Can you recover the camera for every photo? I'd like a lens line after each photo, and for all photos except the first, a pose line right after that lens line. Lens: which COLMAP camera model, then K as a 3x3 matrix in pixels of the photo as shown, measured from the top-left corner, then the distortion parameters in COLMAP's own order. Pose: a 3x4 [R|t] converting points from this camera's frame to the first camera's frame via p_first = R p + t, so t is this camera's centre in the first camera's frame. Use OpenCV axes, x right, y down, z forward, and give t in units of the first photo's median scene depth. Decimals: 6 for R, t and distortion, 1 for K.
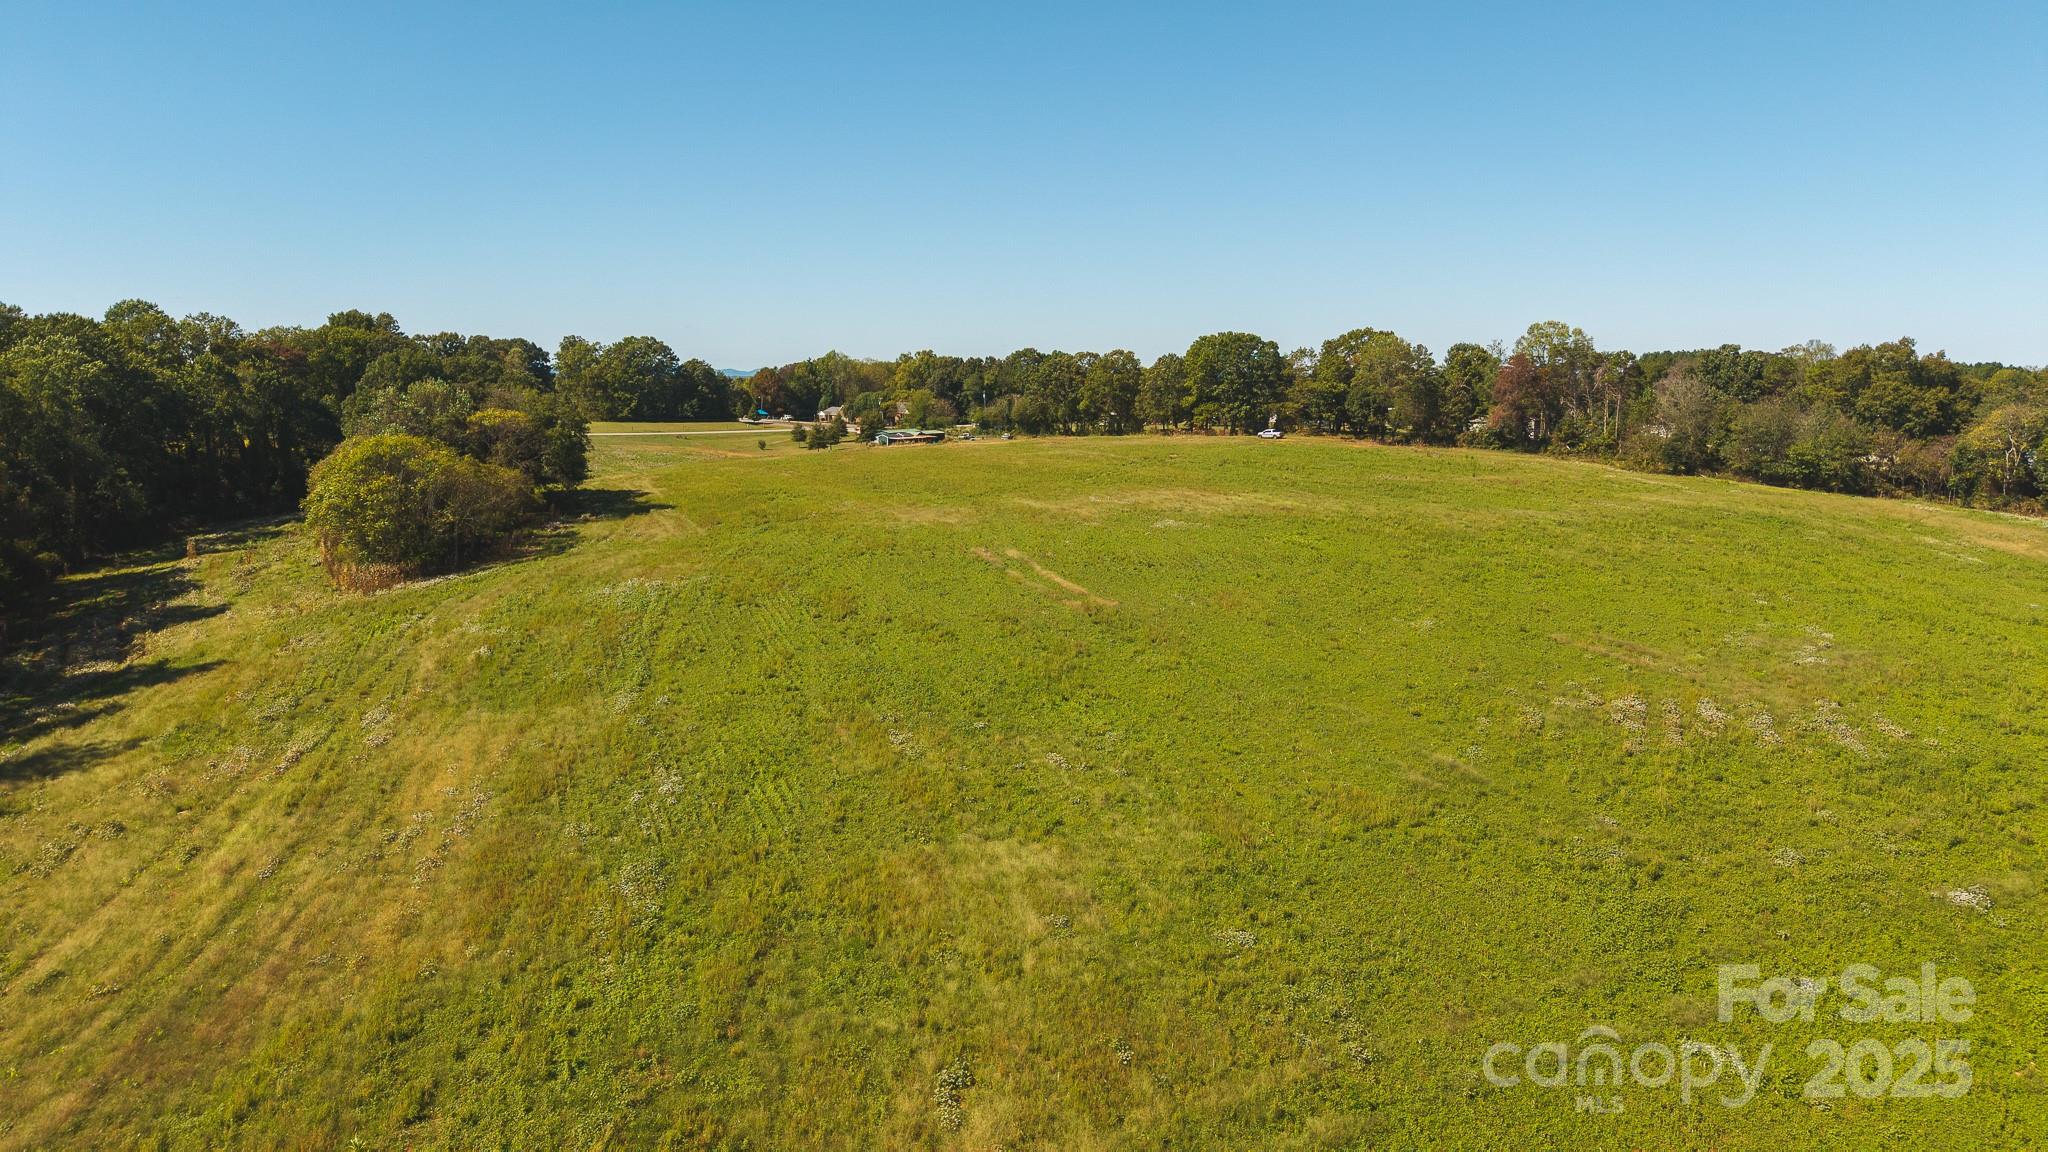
lens RADIAL K [[1342.6, 0, 1022.7], [0, 1342.6, 570.2], [0, 0, 1]] dist [0.022736, -0.037494]
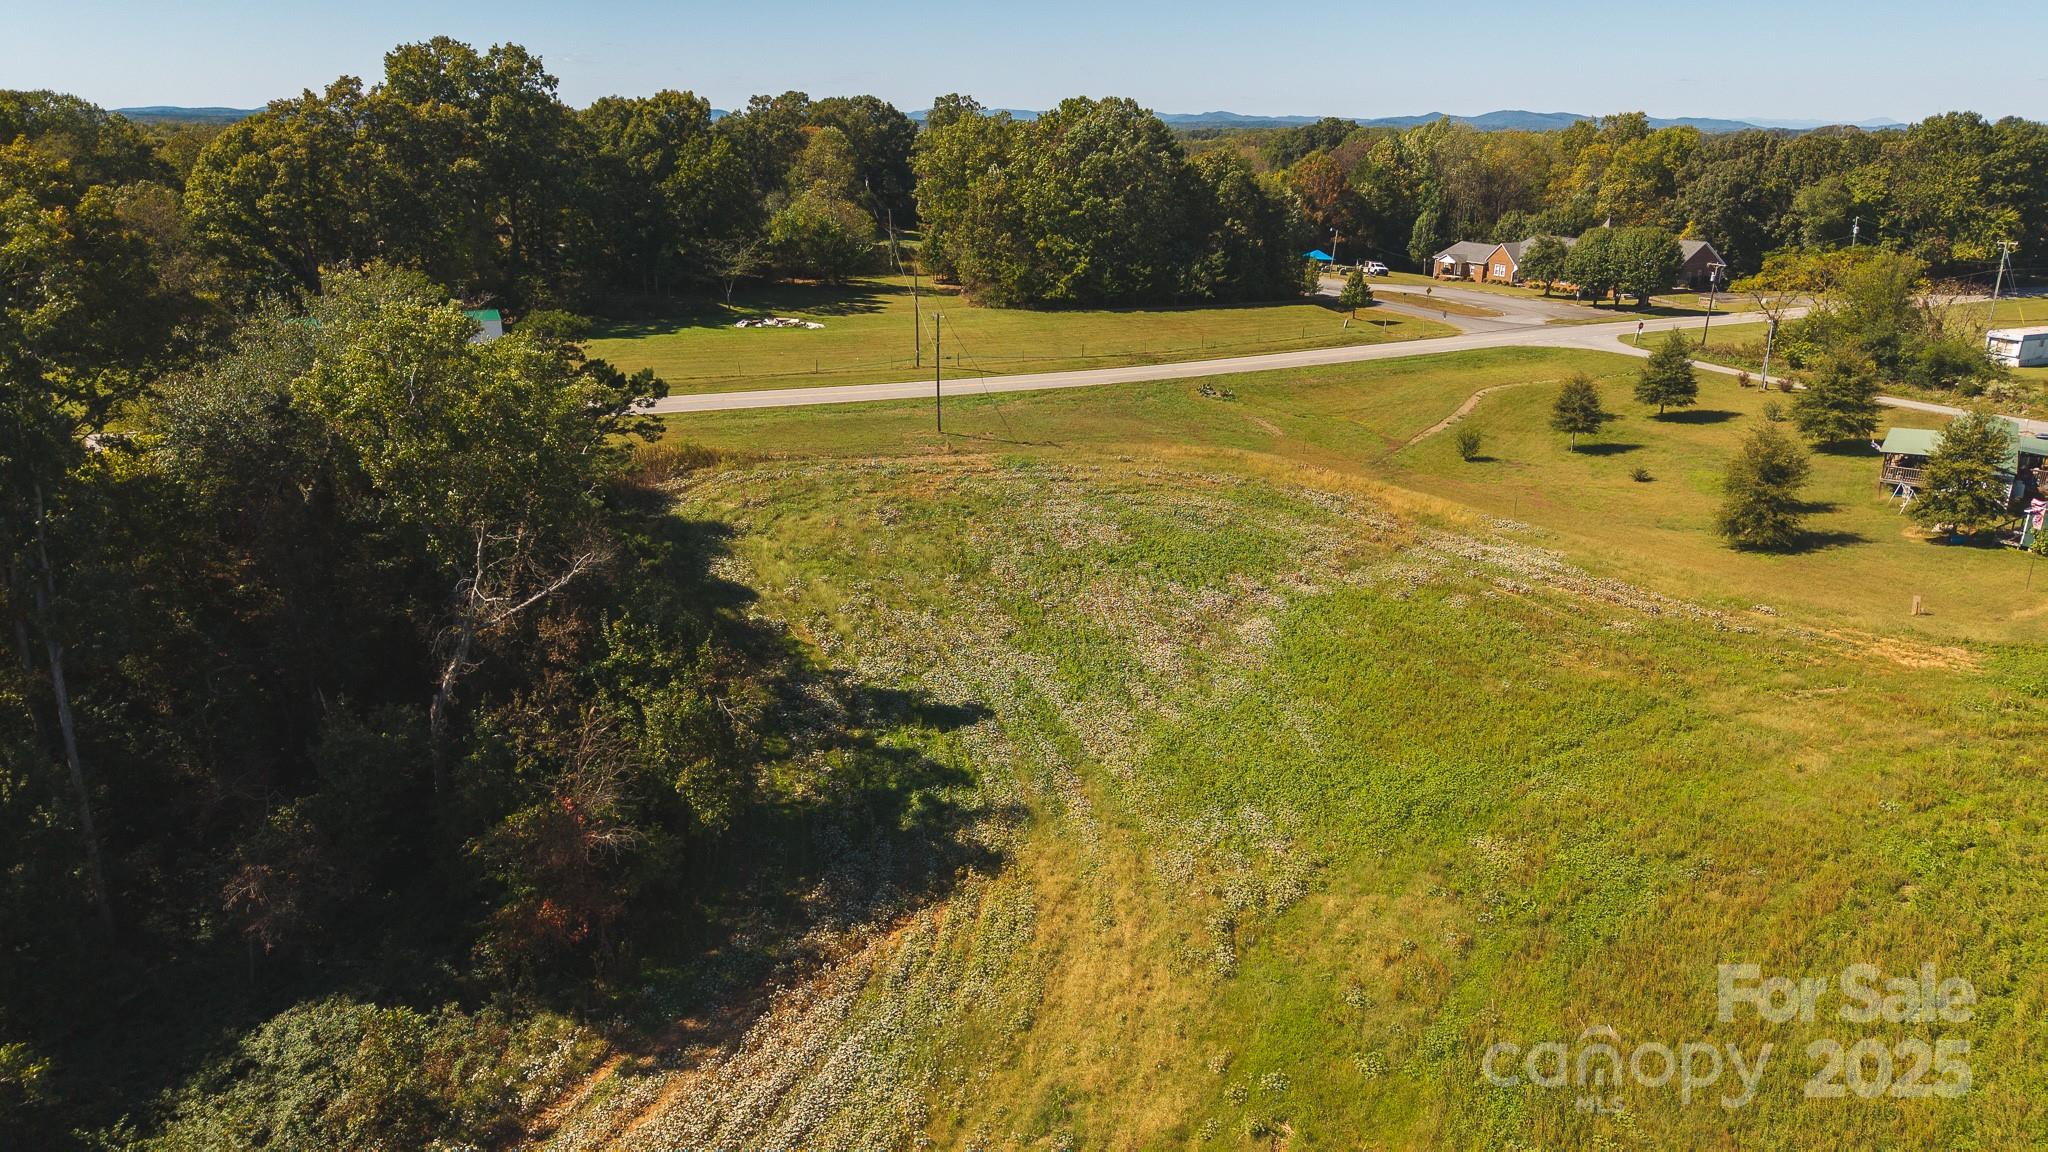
lens RADIAL K [[1342.6, 0, 1010.0], [0, 1342.6, 589.4], [0, 0, 1]] dist [0.022736, -0.037494]
pose [[0.958943, 0.090761, -0.268684, -0.319804], [-0.037938, 0.979945, 0.195623, -0.180445], [0.281050, -0.177398, 0.943155, 0.982257]]
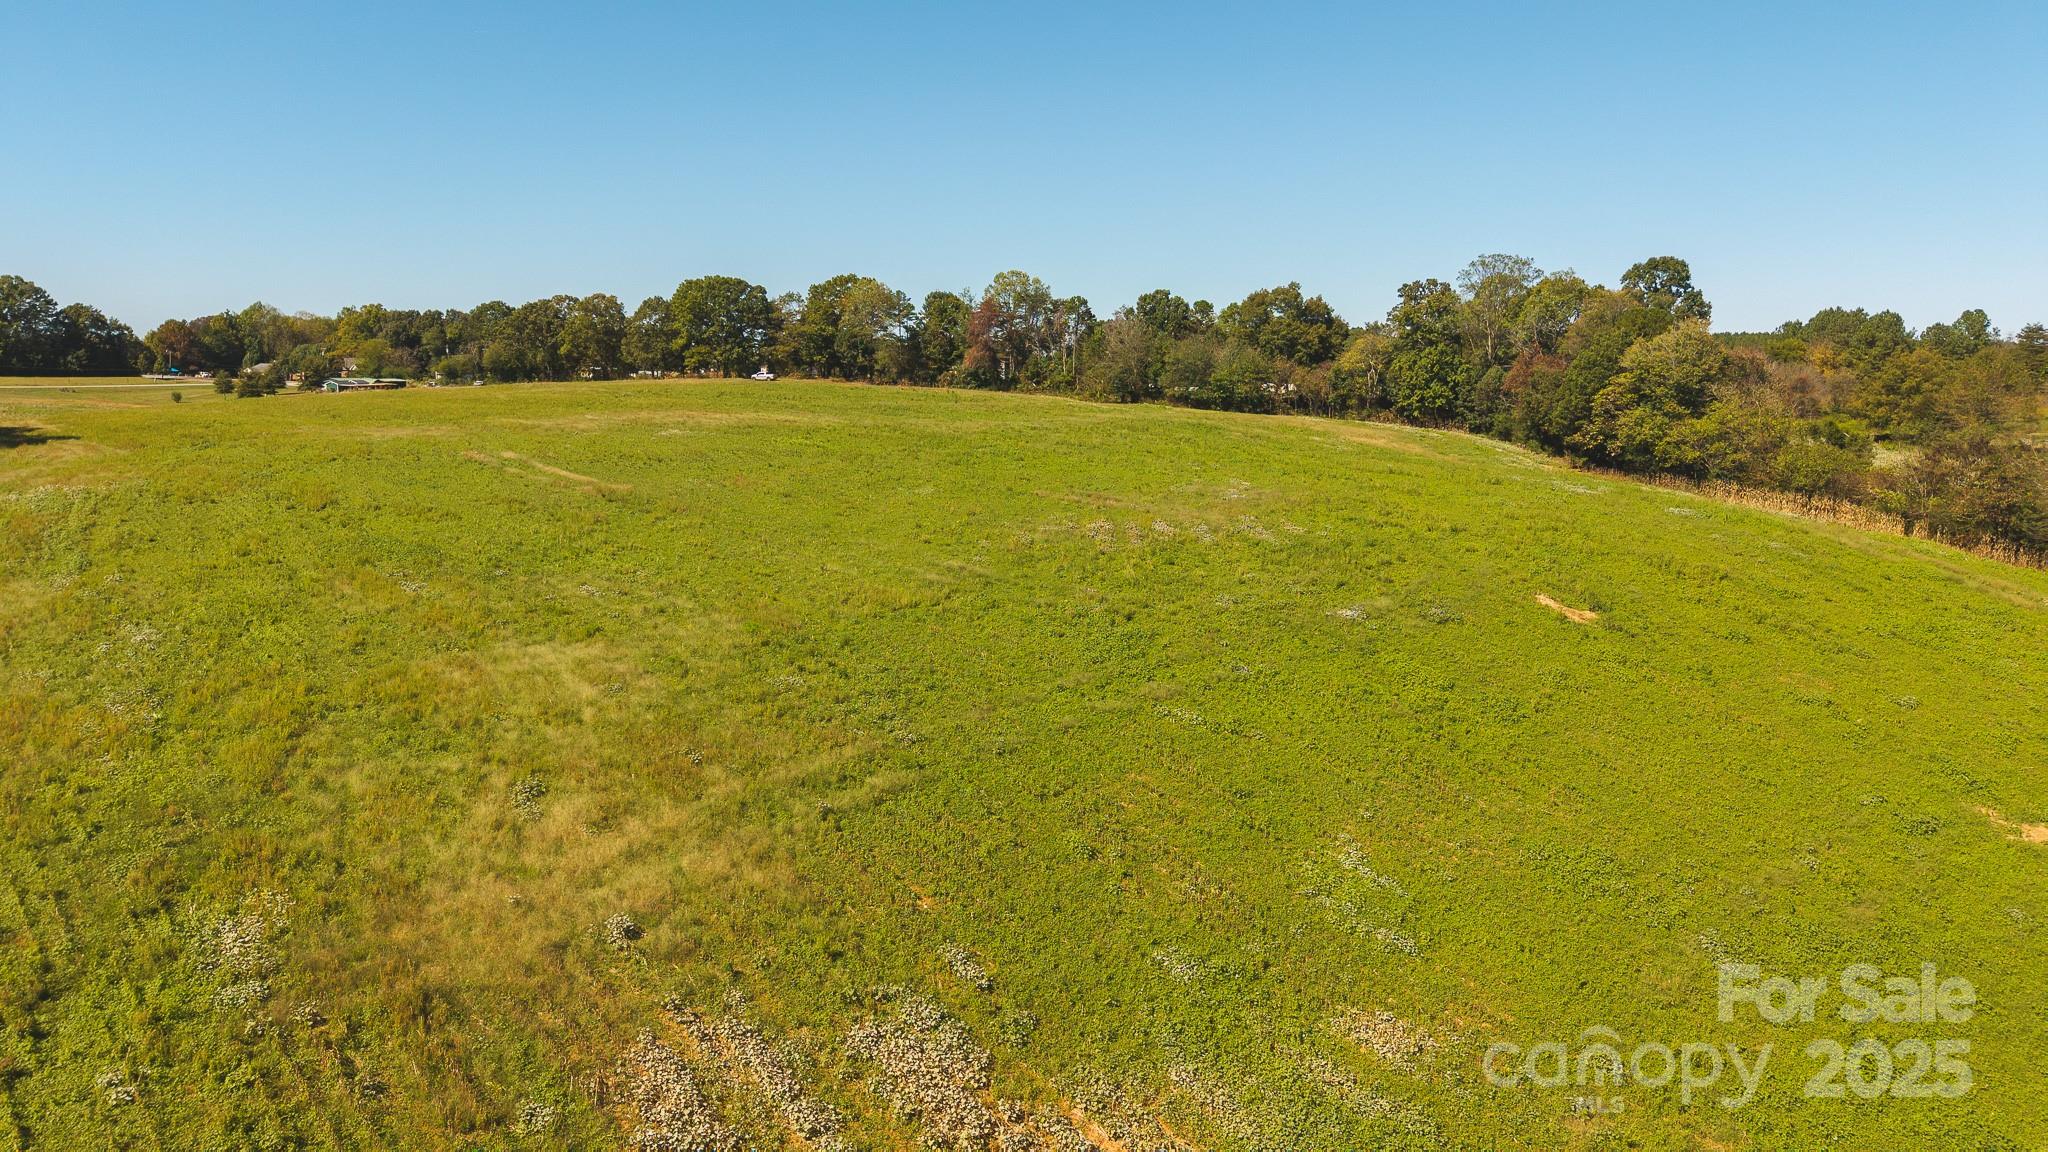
lens RADIAL K [[1342.6, 0, 1025.9], [0, 1342.6, 571.7], [0, 0, 1]] dist [0.022736, -0.037494]
pose [[0.928762, -0.051544, 0.367076, -0.014218], [0.047598, 0.998670, 0.019803, 0.043914], [-0.367609, -0.000920, 0.929980, -0.020956]]
